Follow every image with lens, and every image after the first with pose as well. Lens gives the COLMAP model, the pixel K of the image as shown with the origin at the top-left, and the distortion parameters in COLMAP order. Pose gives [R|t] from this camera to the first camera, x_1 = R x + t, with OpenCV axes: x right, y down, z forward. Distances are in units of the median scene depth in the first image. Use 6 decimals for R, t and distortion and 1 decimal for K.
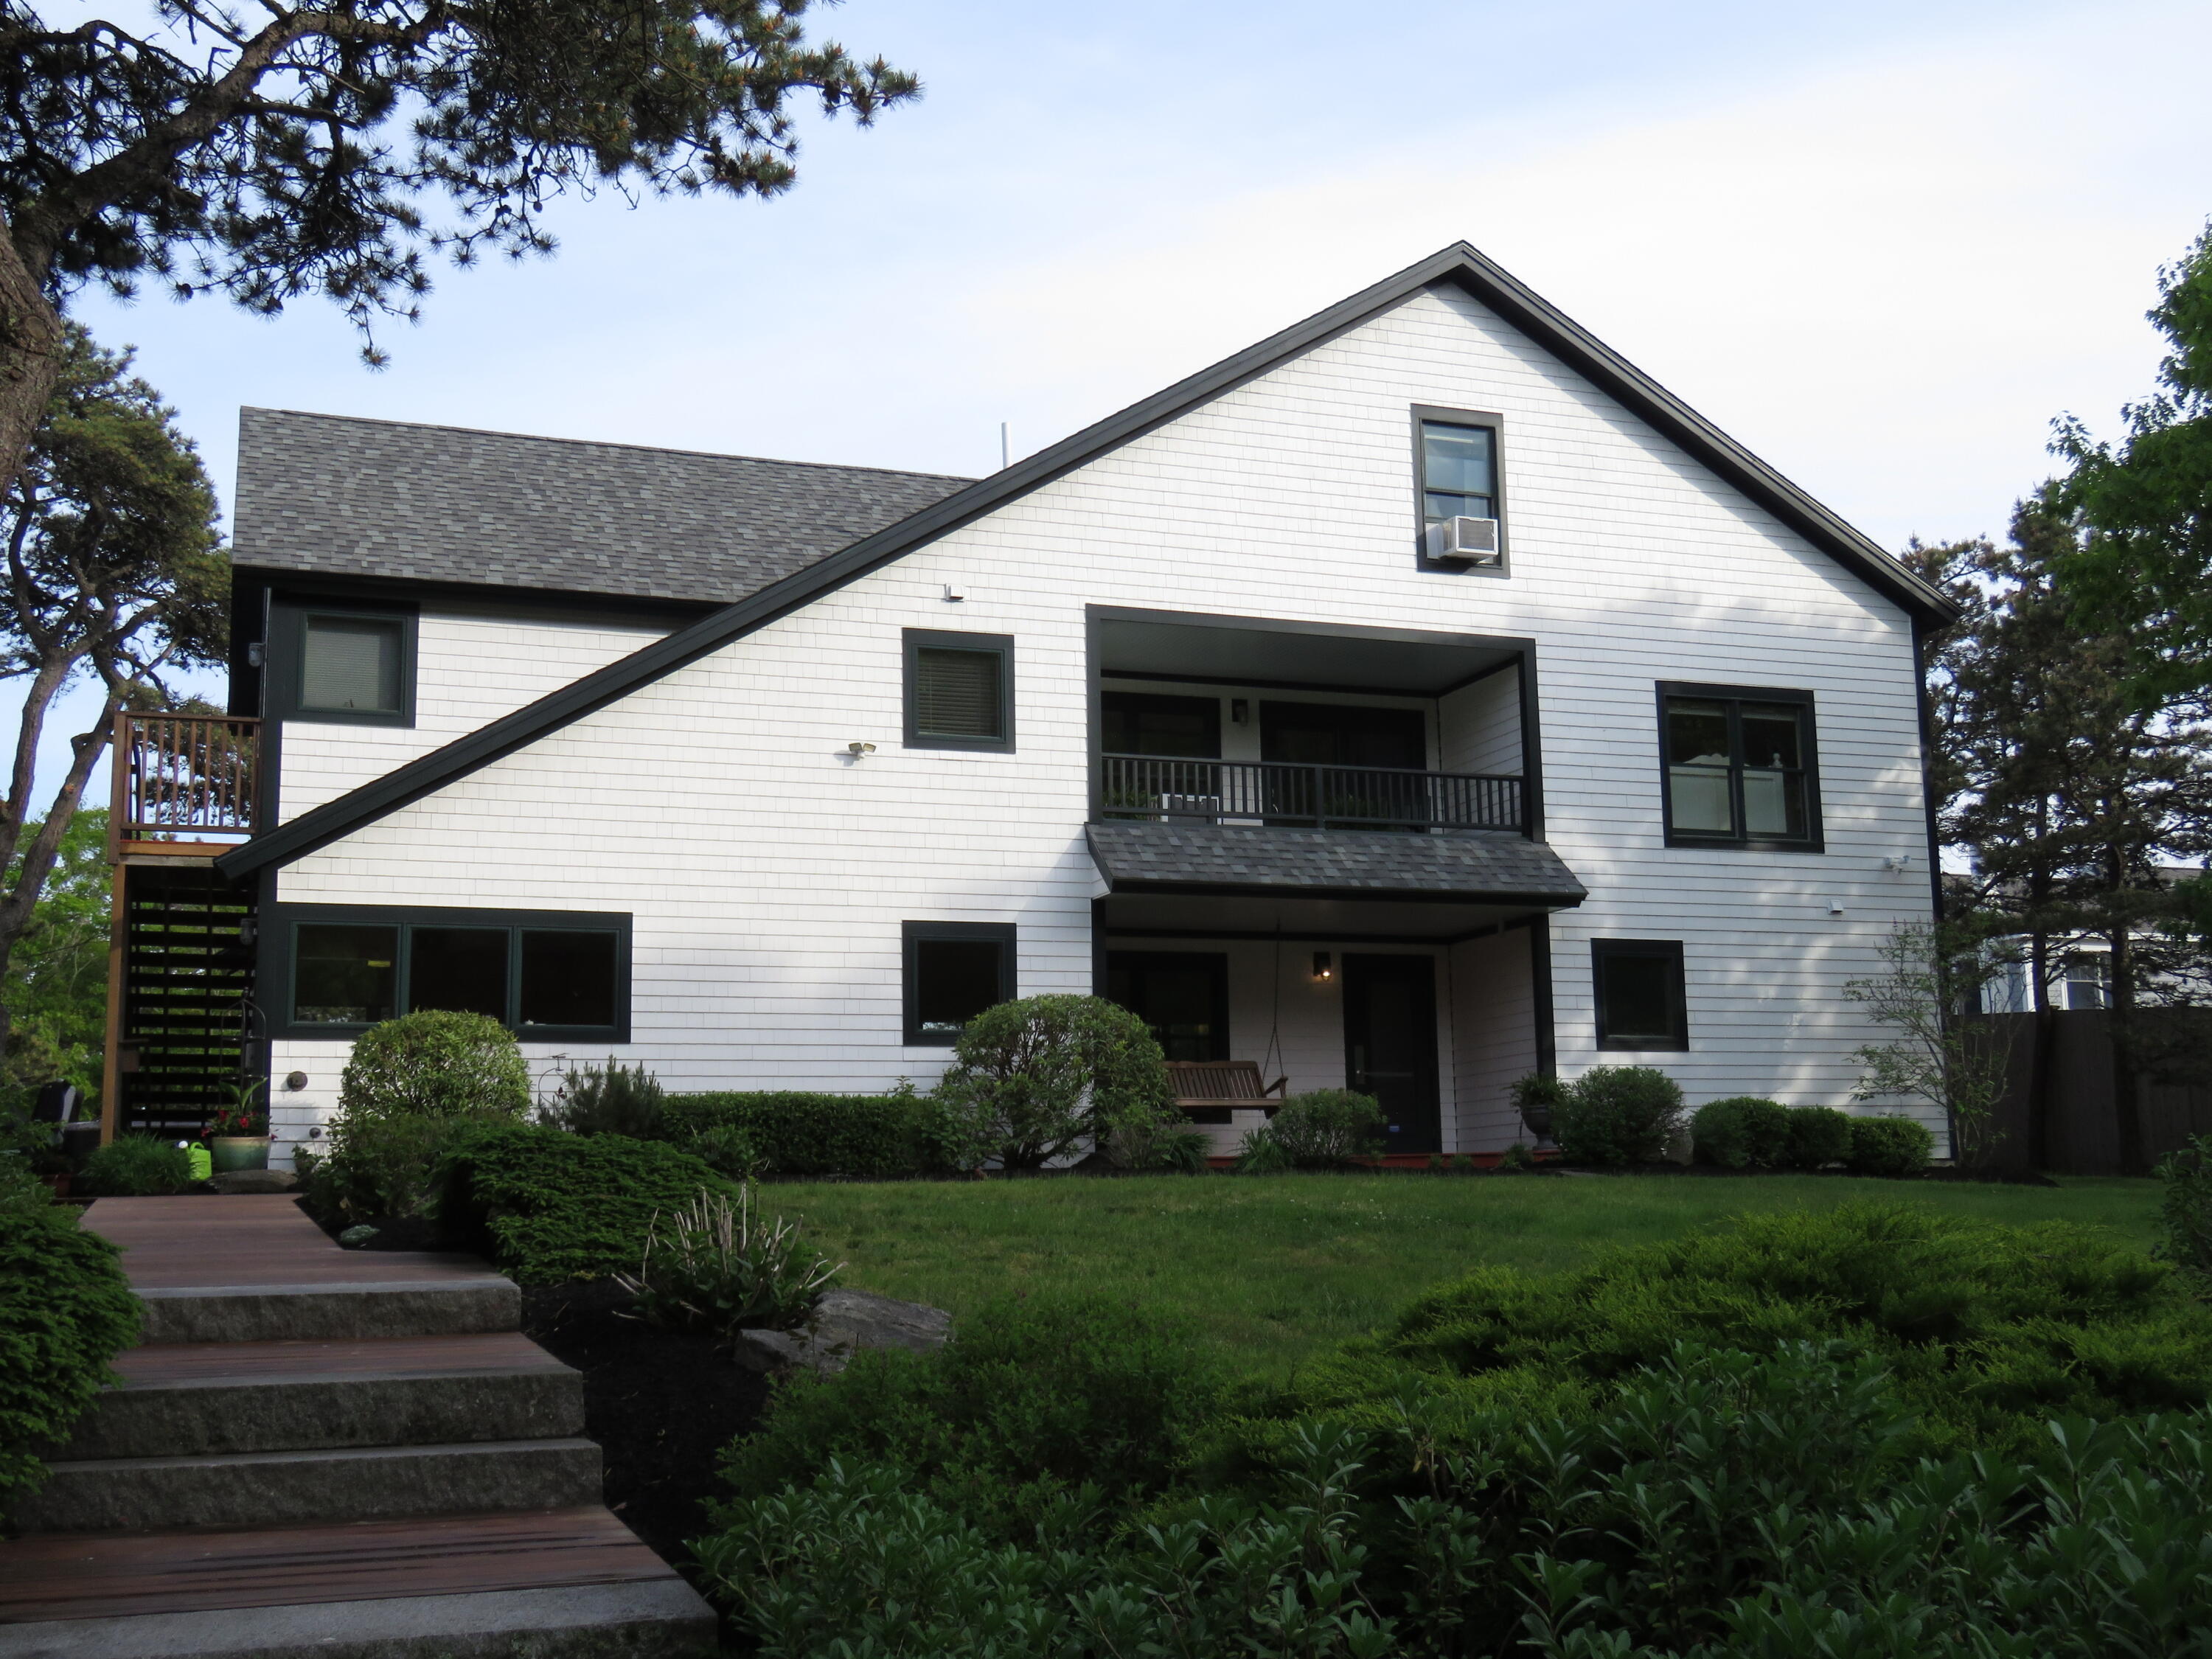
lens RADIAL K [[2386.4, 0, 1106.1], [0, 2386.4, 835.1], [0, 0, 1]] dist [-0.019625, 0.000000]
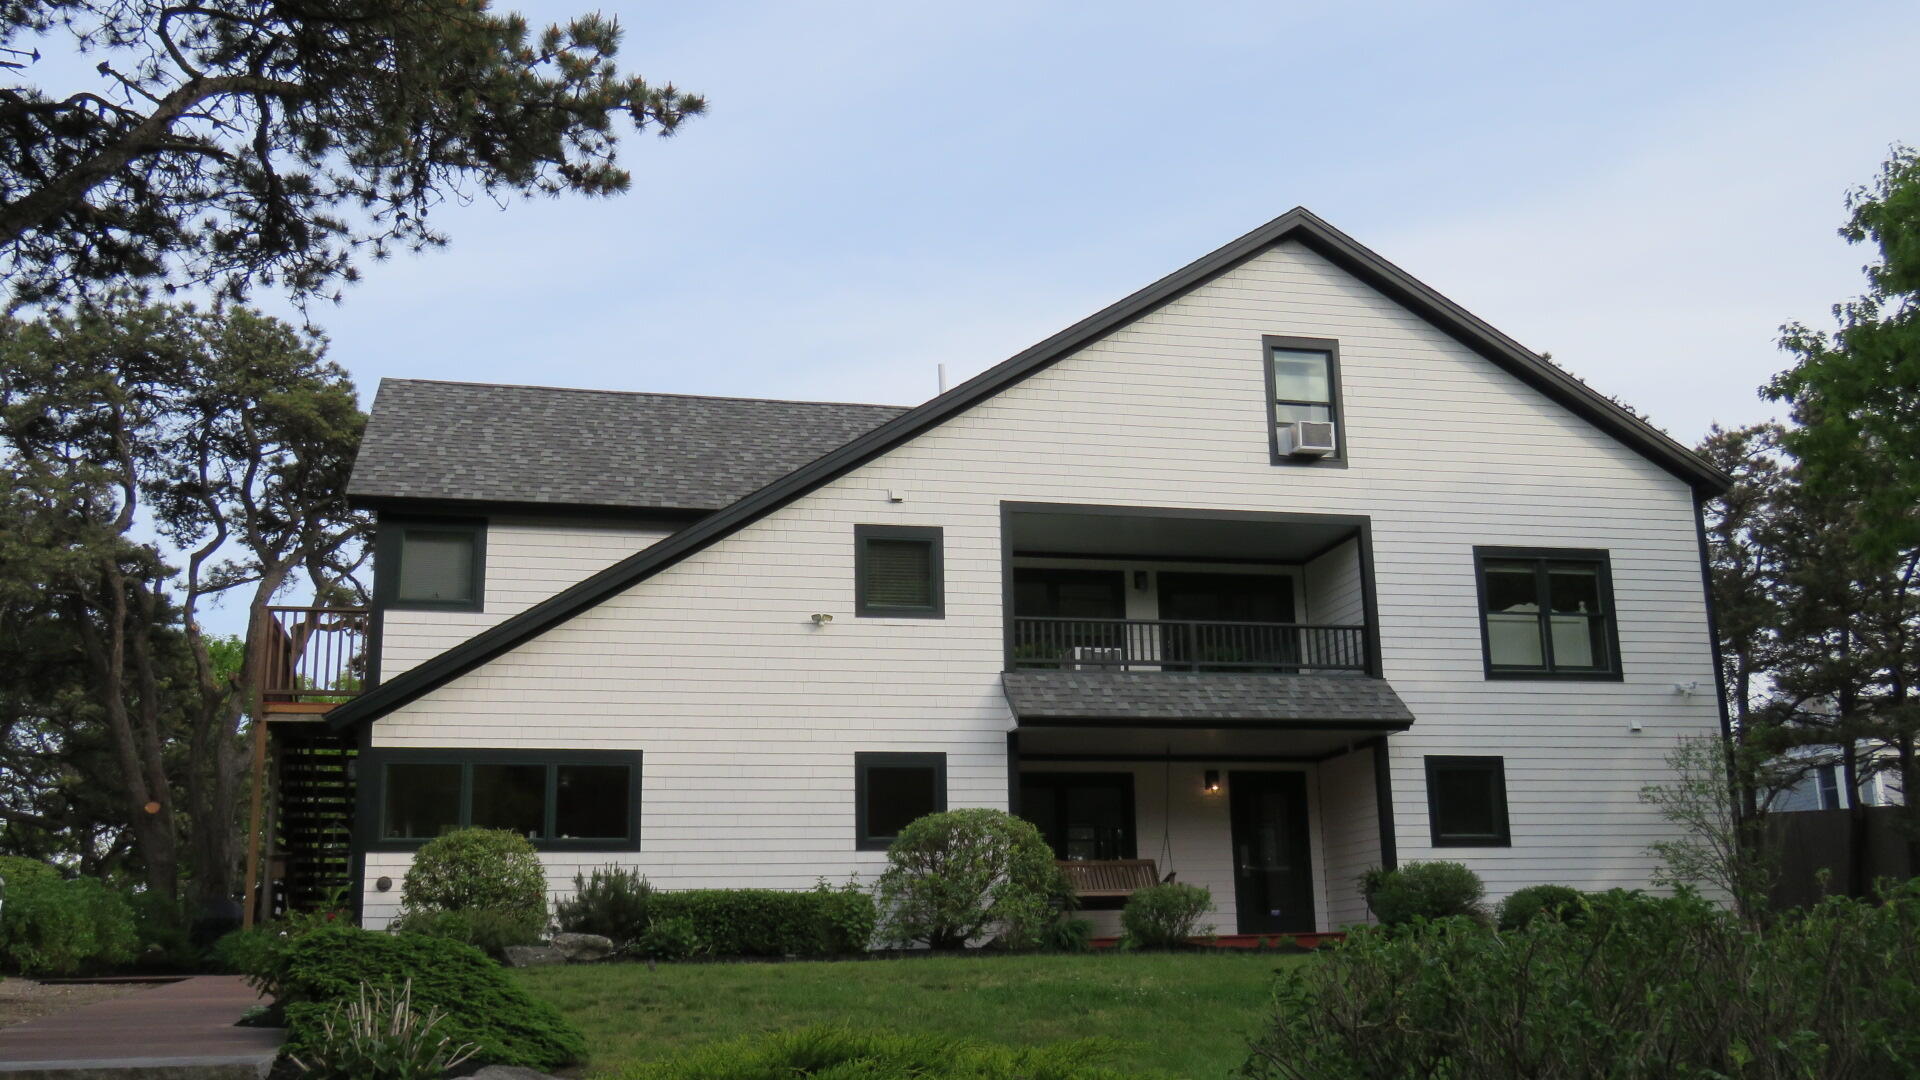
lens RADIAL K [[1805.0, 0, 959.6], [0, 1805.0, 534.3], [0, 0, 1]] dist [-0.009279, 0.000000]
pose [[0.991061, -0.034050, -0.128994, 0.096629], [0.023462, 0.996296, -0.082727, 0.000822], [0.131333, 0.078961, 0.988189, 0.039837]]
